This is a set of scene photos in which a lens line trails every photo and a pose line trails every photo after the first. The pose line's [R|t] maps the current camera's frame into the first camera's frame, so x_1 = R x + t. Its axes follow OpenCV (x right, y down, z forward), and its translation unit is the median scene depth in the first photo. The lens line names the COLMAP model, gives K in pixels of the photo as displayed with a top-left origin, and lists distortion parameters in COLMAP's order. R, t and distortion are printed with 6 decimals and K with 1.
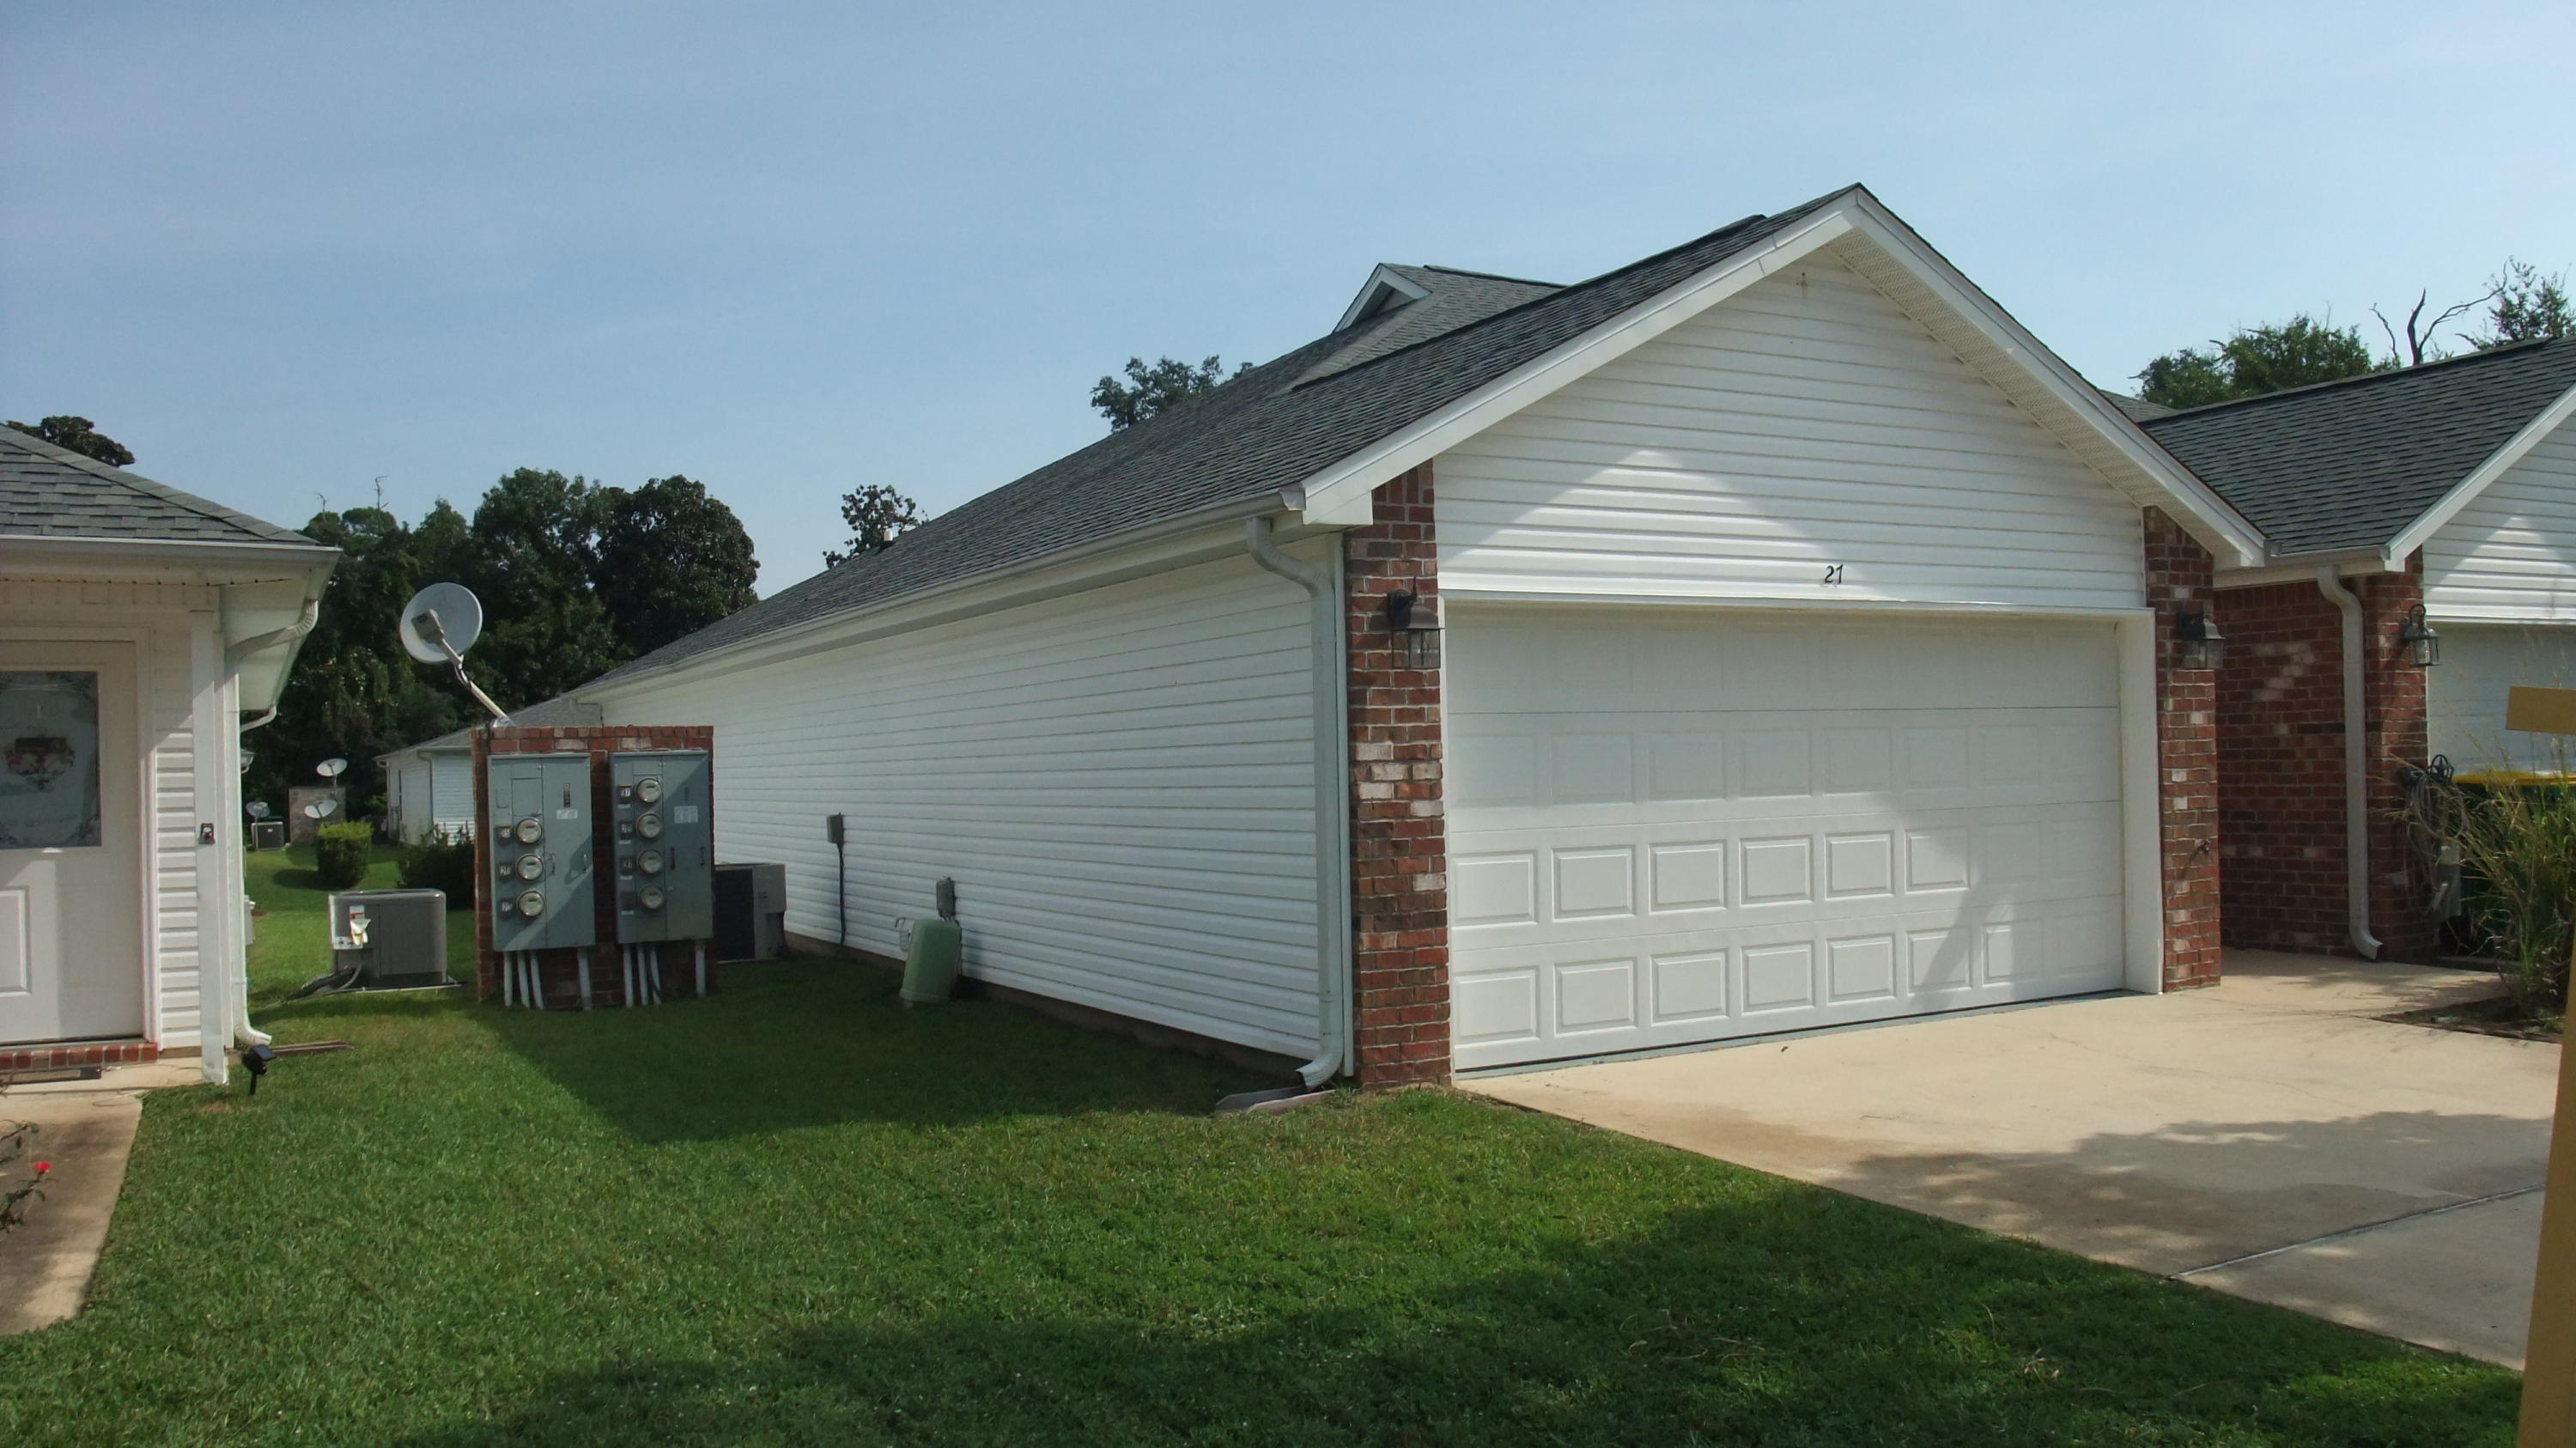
lens RADIAL K [[1942.4, 0, 1289.5], [0, 1942.4, 732.6], [0, 0, 1]] dist [-0.073422, 0.004988]
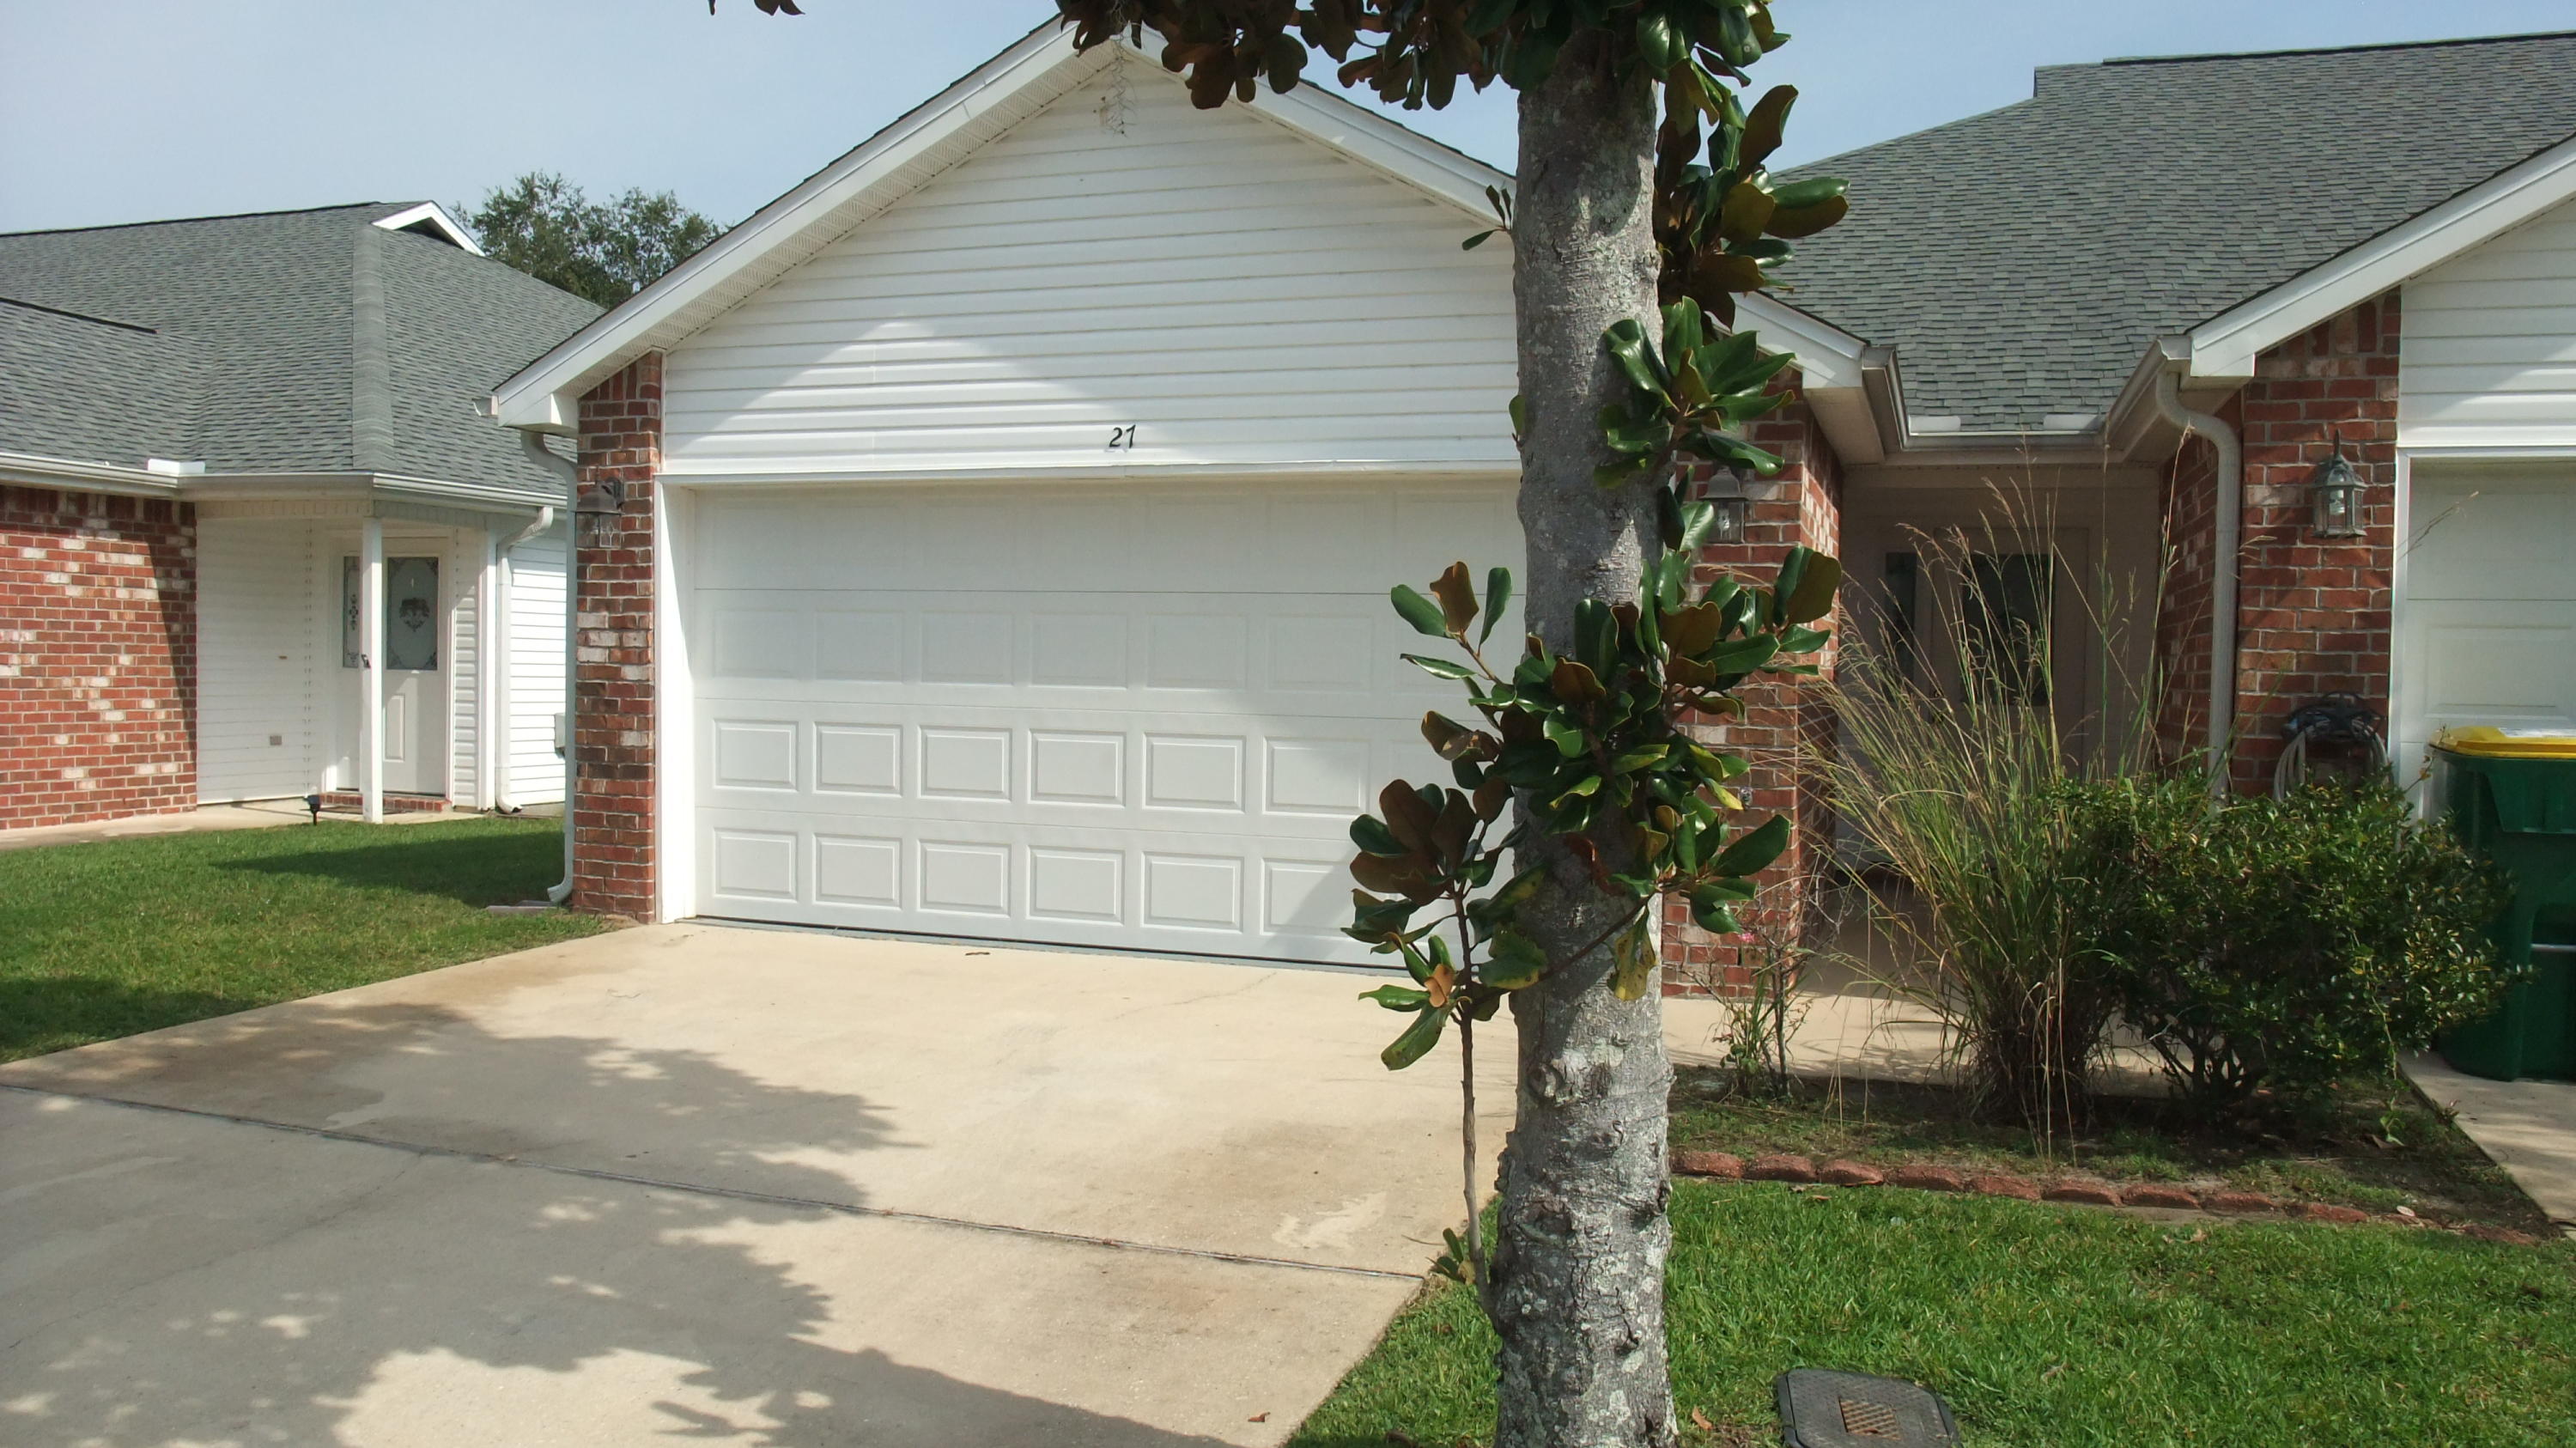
lens RADIAL K [[1942.4, 0, 1287.6], [0, 1942.4, 709.8], [0, 0, 1]] dist [-0.073422, 0.004988]
pose [[0.676531, 0.055891, -0.734290, 1.067896], [-0.024440, 0.998270, 0.053467, -0.007636], [0.736008, -0.018226, 0.676727, 0.493282]]
